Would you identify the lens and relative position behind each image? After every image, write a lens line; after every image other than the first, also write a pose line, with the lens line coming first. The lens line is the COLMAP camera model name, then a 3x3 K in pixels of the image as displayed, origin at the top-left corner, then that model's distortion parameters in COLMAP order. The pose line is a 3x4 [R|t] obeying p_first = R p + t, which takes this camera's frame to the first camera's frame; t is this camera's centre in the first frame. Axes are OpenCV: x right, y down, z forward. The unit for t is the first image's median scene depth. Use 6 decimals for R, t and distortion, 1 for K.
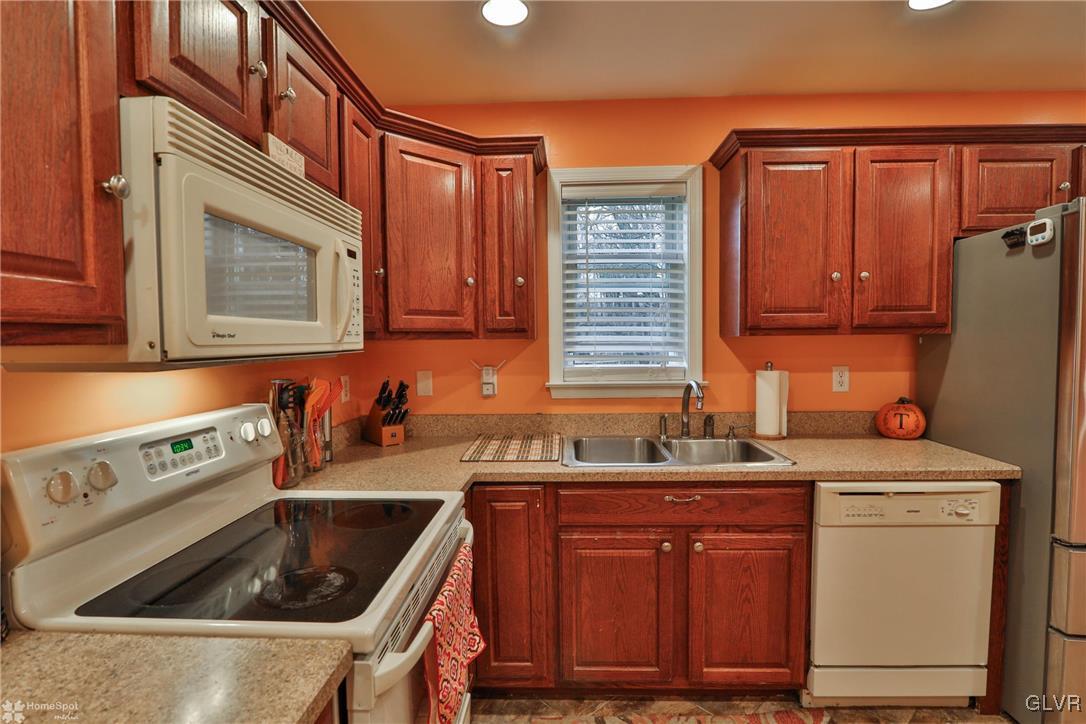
lens RADIAL K [[519.3, 0, 546.1], [0, 519.3, 362.8], [0, 0, 1]] dist [-0.017996, 0.000347]
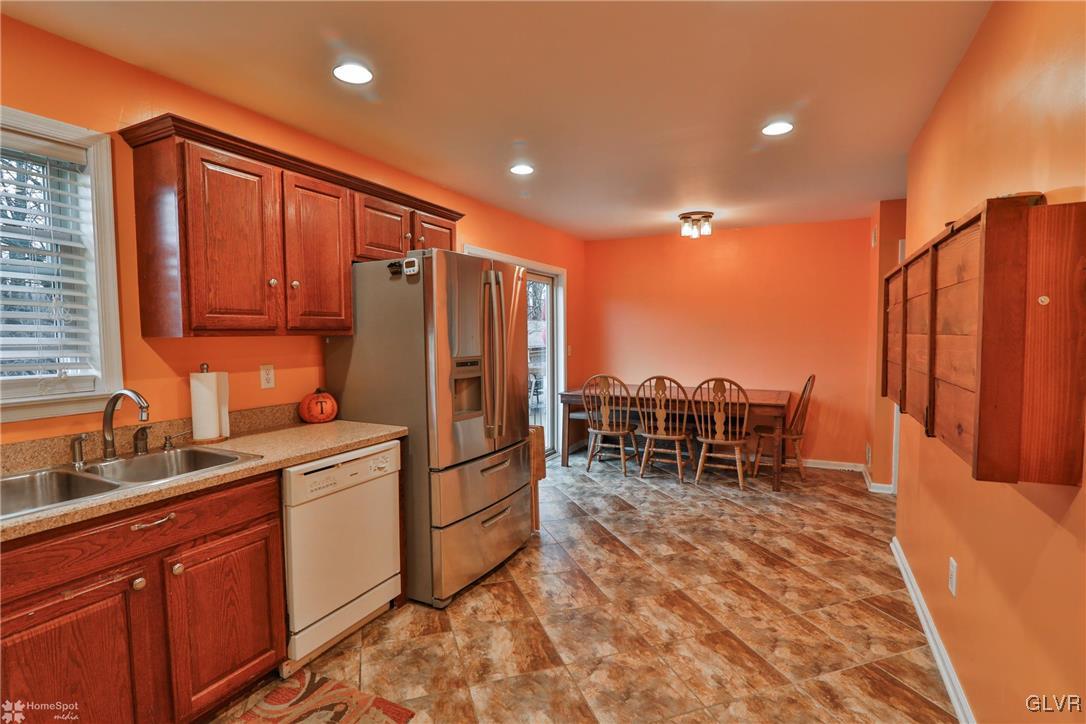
lens RADIAL K [[519.3, 0, 547.7], [0, 519.3, 357.4], [0, 0, 1]] dist [-0.017996, 0.000347]
pose [[0.411646, -0.036768, 0.910602, -0.209668], [0.047262, 0.998703, 0.018960, -0.001773], [-0.910117, 0.035232, 0.412850, 0.019455]]
